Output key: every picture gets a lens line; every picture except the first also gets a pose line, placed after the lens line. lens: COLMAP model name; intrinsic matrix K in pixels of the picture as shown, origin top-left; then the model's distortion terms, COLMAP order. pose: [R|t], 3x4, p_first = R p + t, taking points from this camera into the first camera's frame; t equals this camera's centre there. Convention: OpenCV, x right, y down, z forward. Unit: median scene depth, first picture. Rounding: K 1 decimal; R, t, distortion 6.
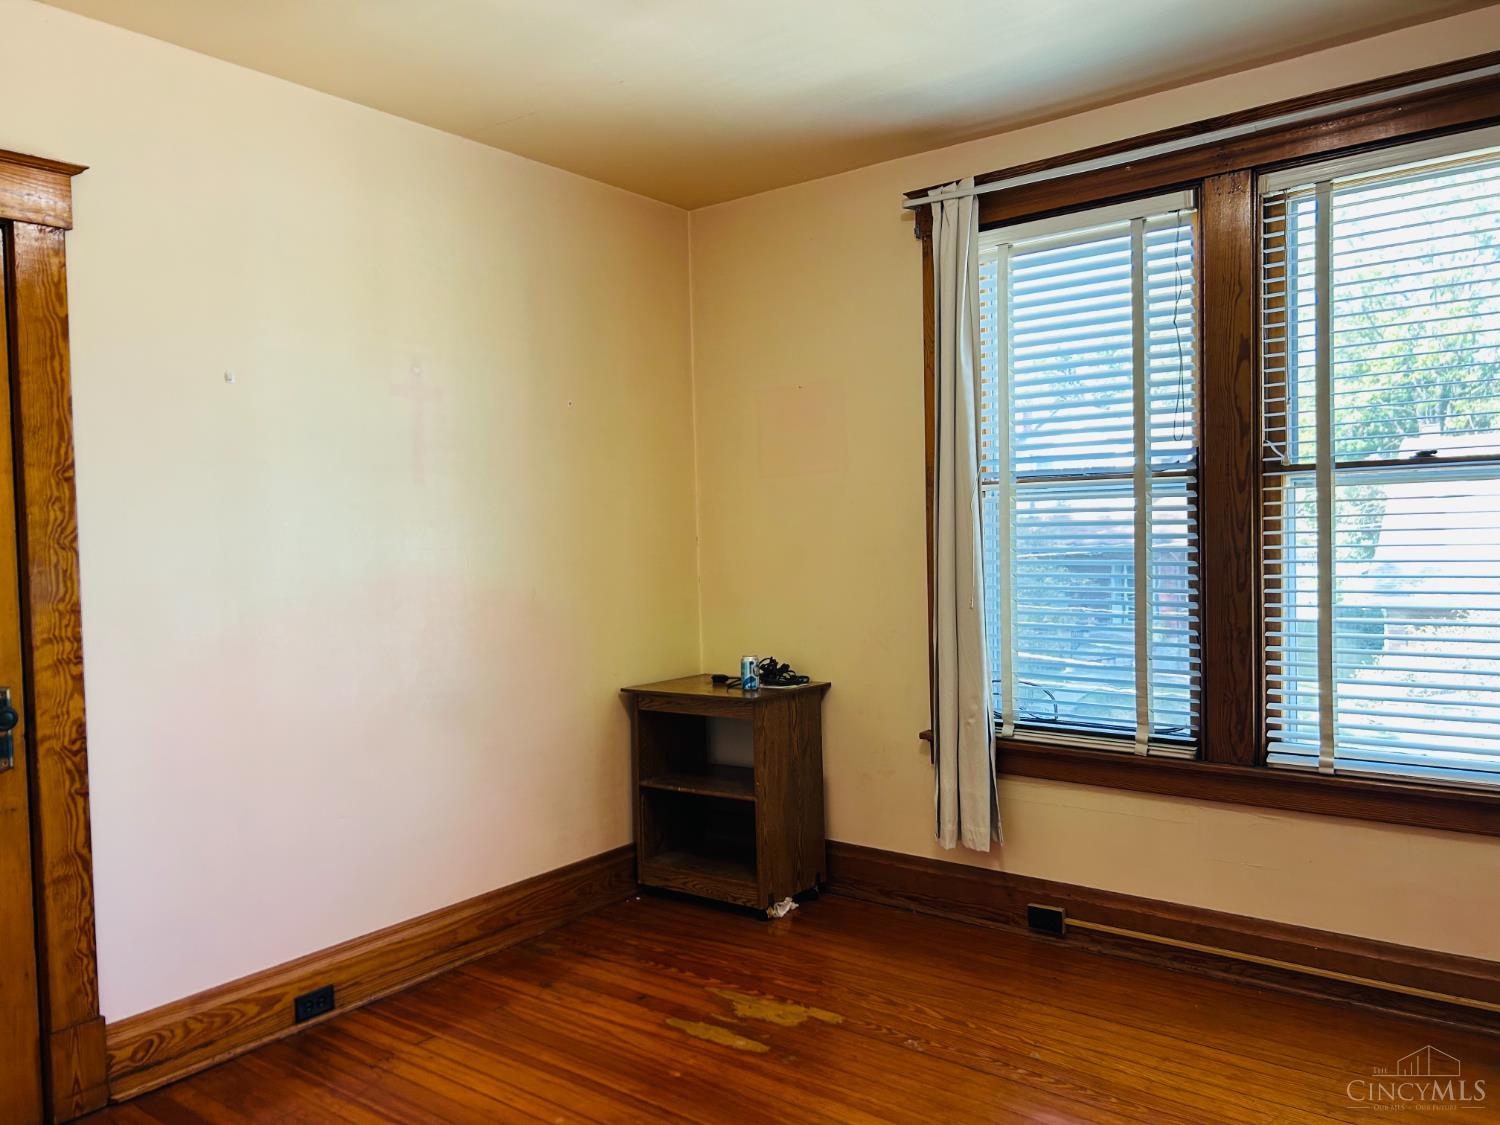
lens RADIAL K [[1117.2, 0, 759.1], [0, 1117.2, 565.5], [0, 0, 1]] dist [0.079908, -0.112346]
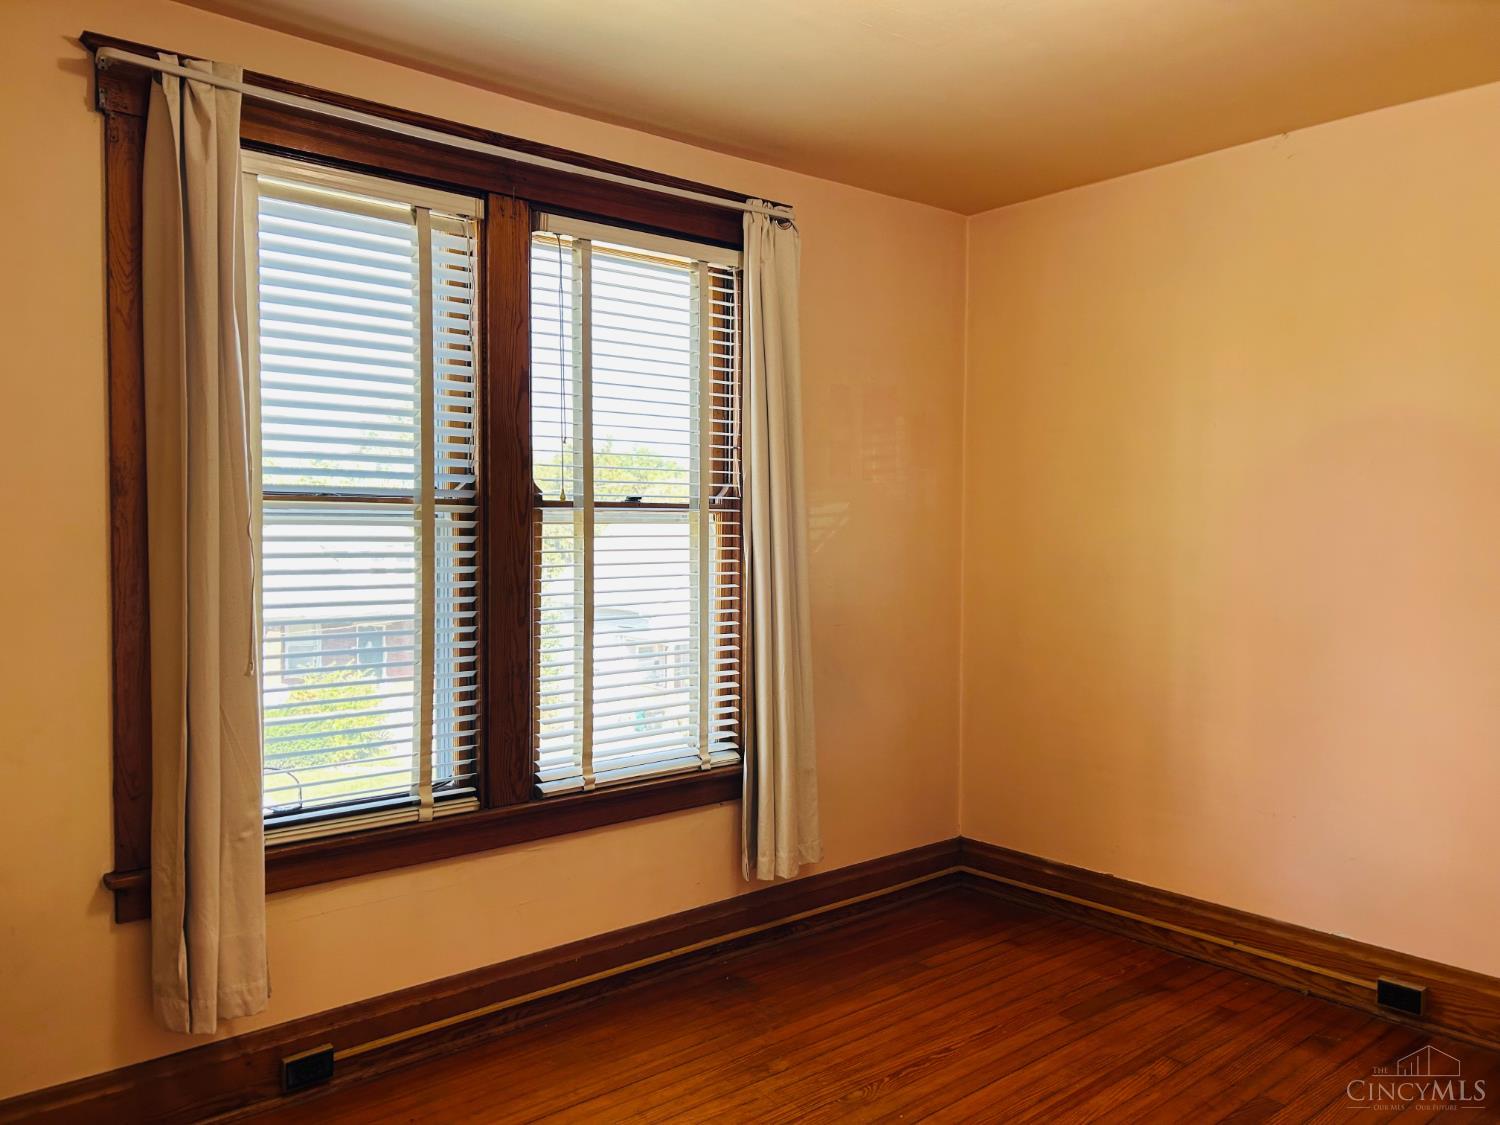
lens RADIAL K [[1117.2, 0, 759.1], [0, 1117.2, 565.5], [0, 0, 1]] dist [0.079908, -0.112346]
pose [[0.202853, -0.004809, 0.979197, -0.484896], [0.025580, 0.999673, -0.000389, -0.023740], [-0.978875, 0.025127, 0.202910, 0.592075]]
